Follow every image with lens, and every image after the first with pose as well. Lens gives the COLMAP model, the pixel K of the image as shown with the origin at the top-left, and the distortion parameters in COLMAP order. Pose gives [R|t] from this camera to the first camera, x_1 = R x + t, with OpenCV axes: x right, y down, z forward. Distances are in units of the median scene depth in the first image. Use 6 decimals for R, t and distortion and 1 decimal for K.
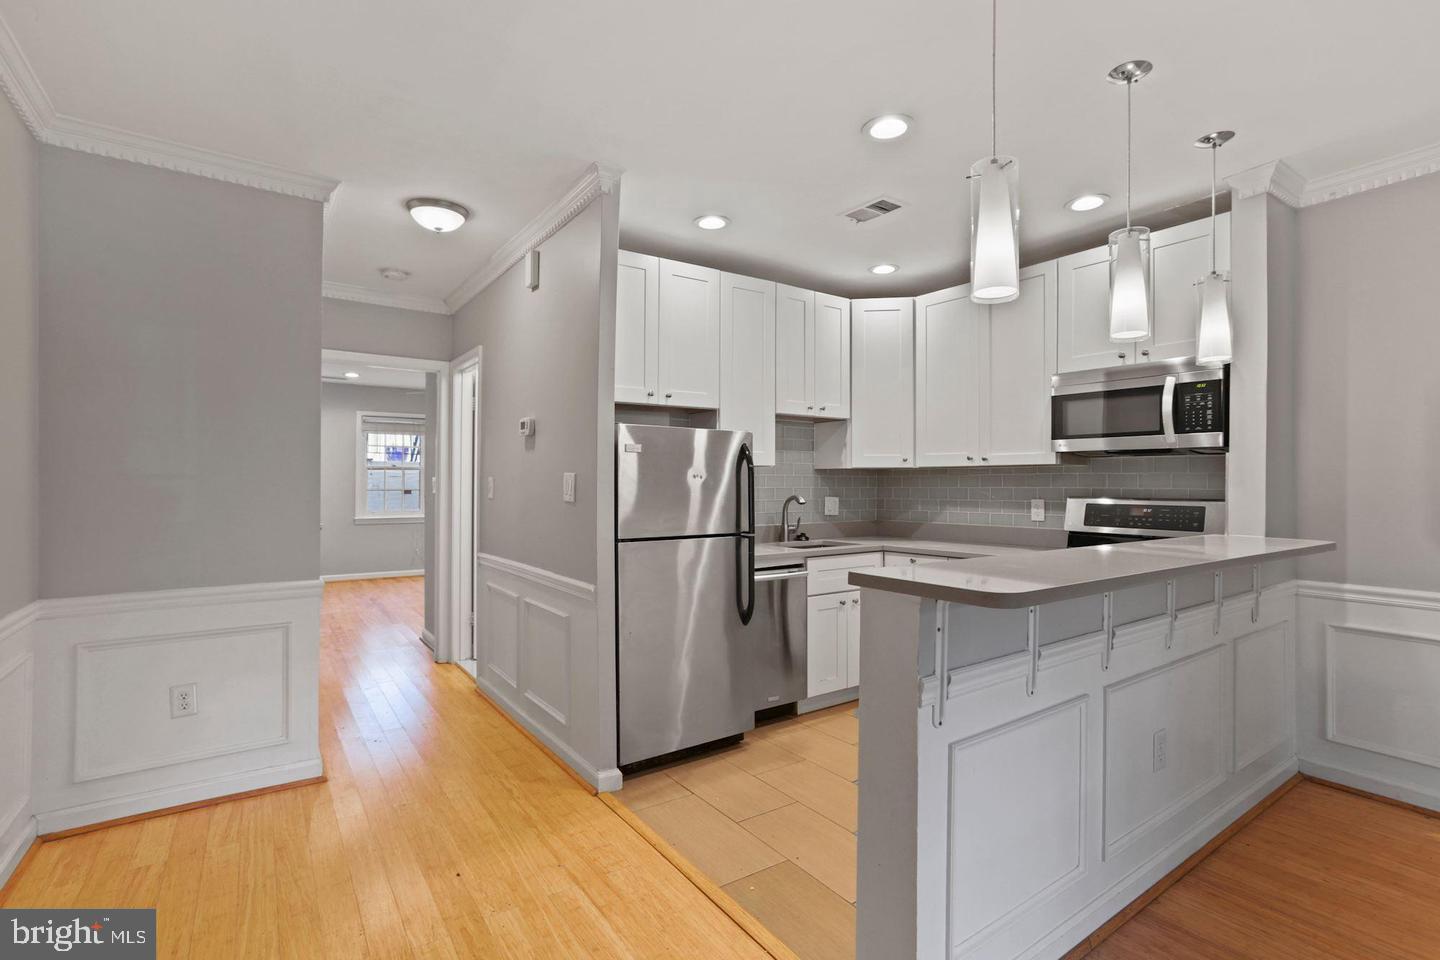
lens RADIAL K [[680.4, 0, 732.0], [0, 680.4, 481.6], [0, 0, 1]] dist [-0.052602, 0.036442]
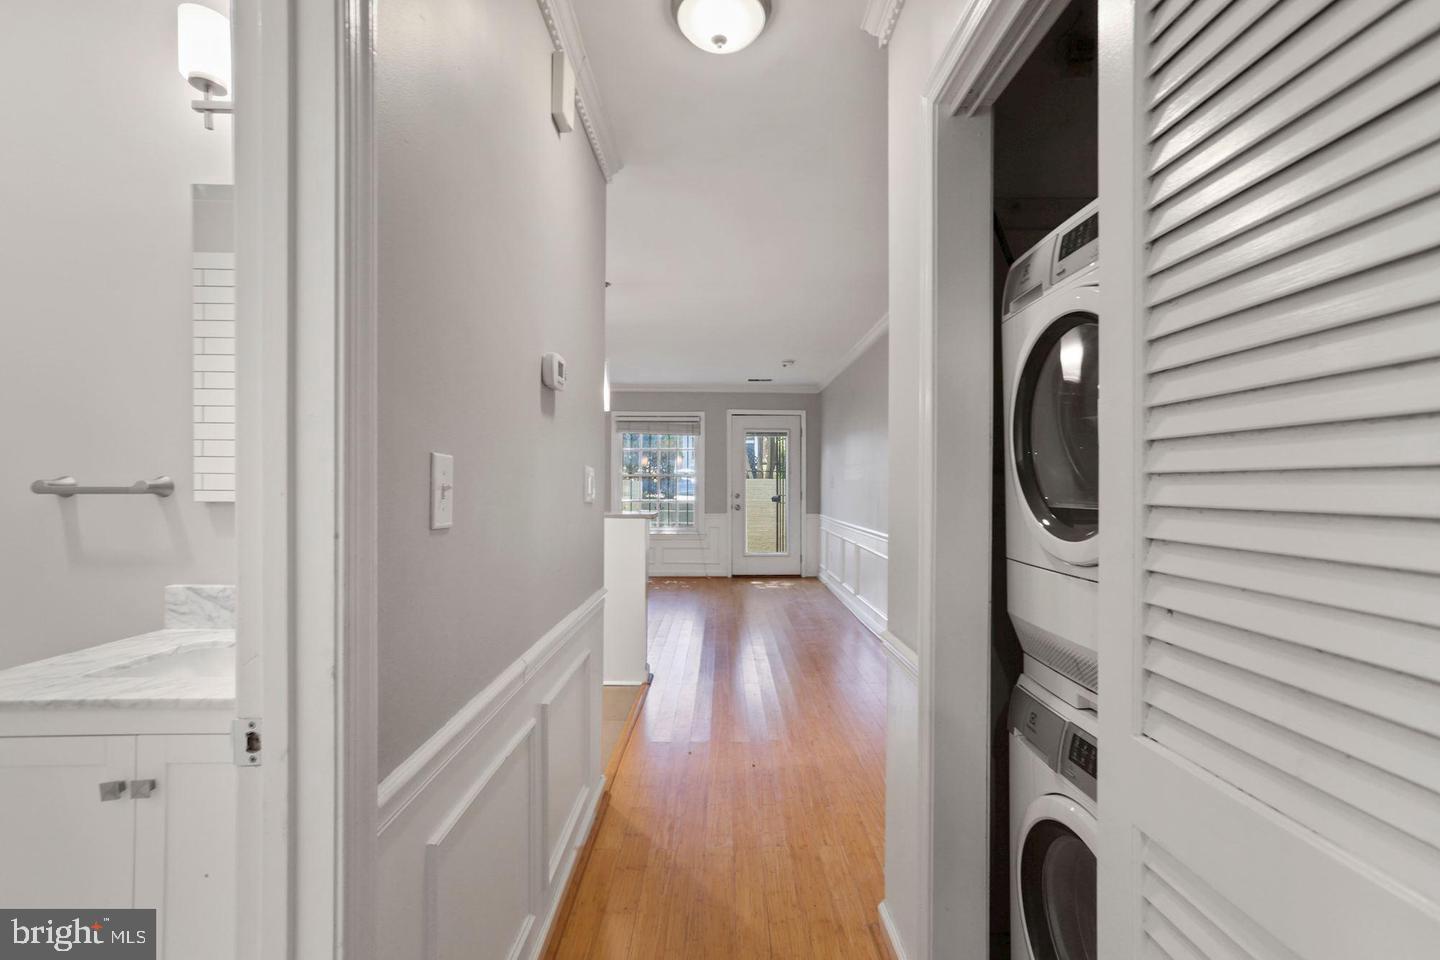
lens RADIAL K [[674.4, 0, 726.2], [0, 674.4, 491.2], [0, 0, 1]] dist [-0.057164, 0.034157]
pose [[-0.818318, -0.010178, 0.574676, -0.684710], [-0.004225, 0.999923, 0.011692, 0.005013], [-0.574750, 0.007140, -0.818298, 1.285723]]
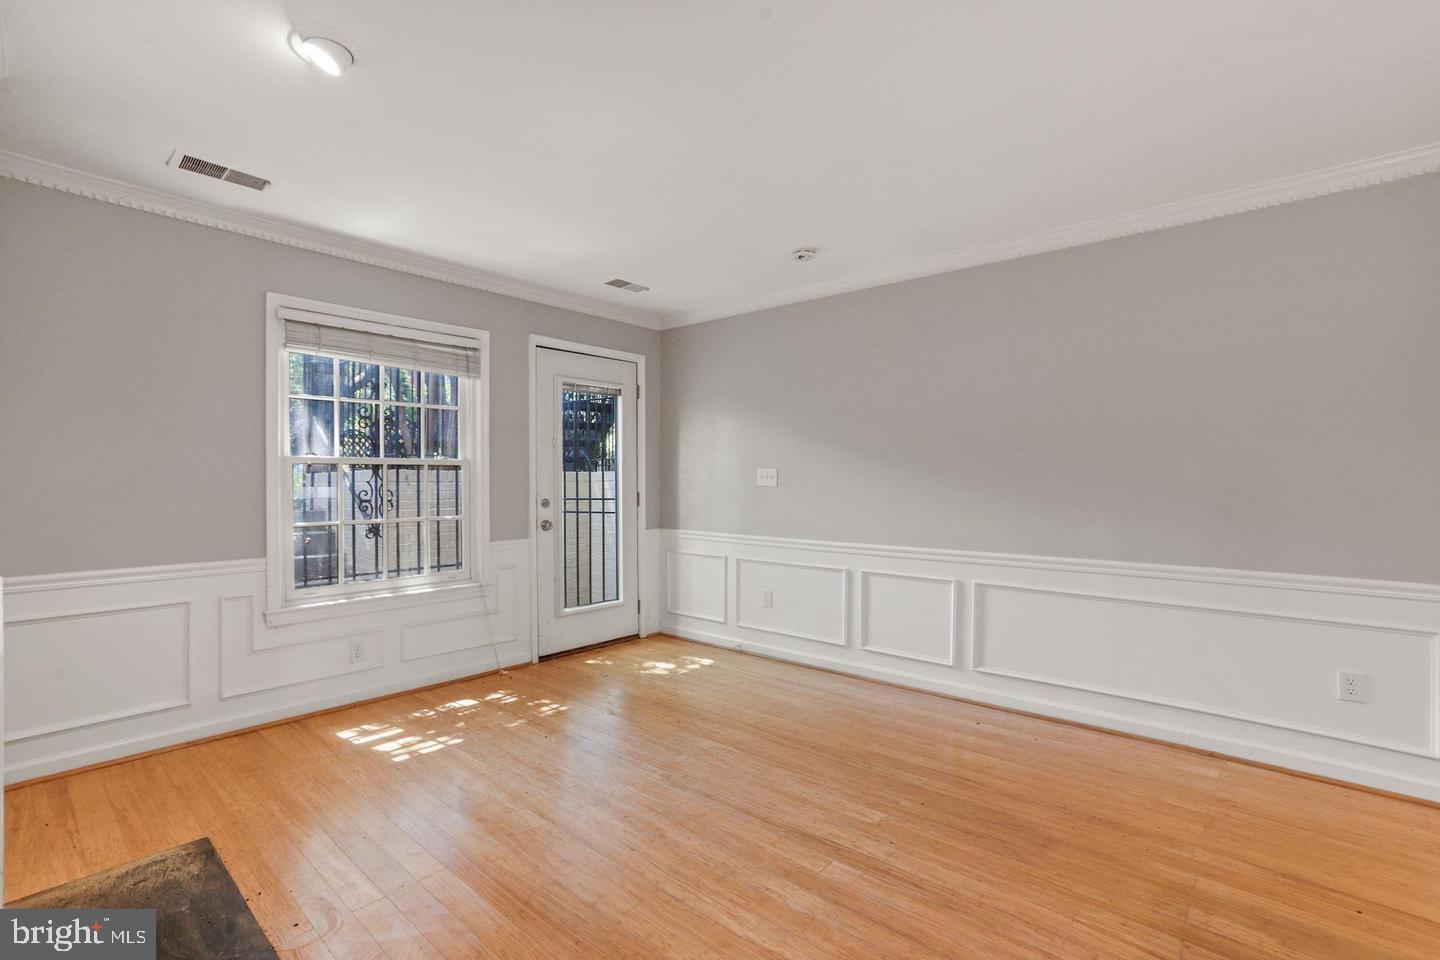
lens RADIAL K [[664.5, 0, 731.3], [0, 664.5, 473.1], [0, 0, 1]] dist [-0.060107, 0.031886]
pose [[-0.971636, -0.006970, -0.236379, 0.620401], [-0.005160, 0.999952, -0.008275, 0.003095], [0.236425, -0.006821, -0.971626, 0.567589]]
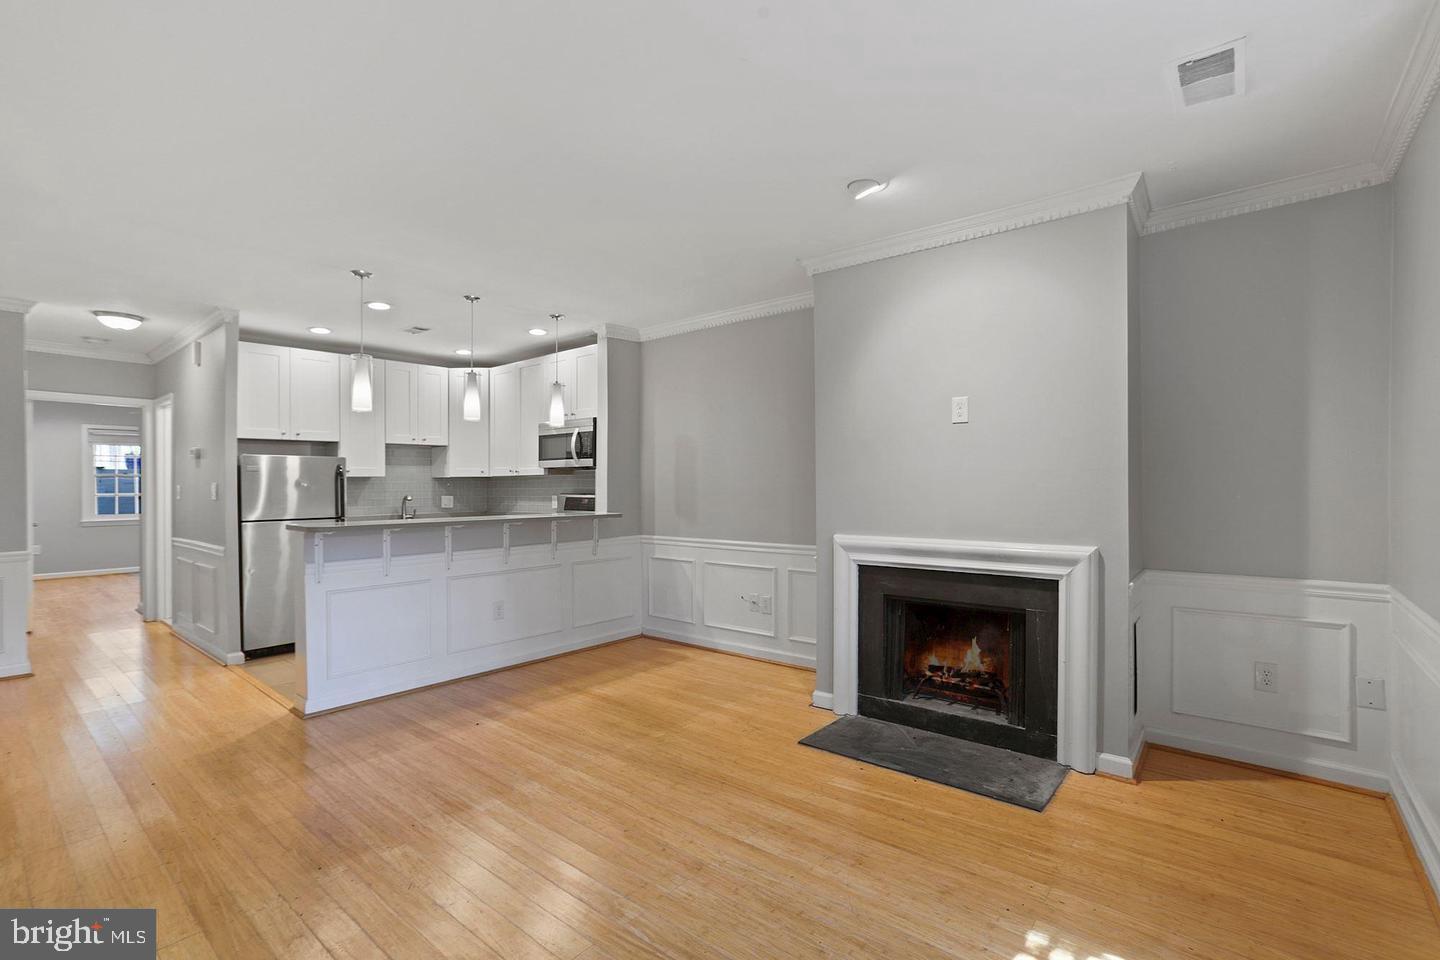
lens RADIAL K [[657.2, 0, 726.9], [0, 657.2, 489.6], [0, 0, 1]] dist [-0.054934, 0.028619]
pose [[0.966365, -0.009867, 0.256987, 0.469979], [0.007733, 0.999927, 0.009315, 0.000148], [-0.257060, -0.007014, 0.966370, -0.701156]]
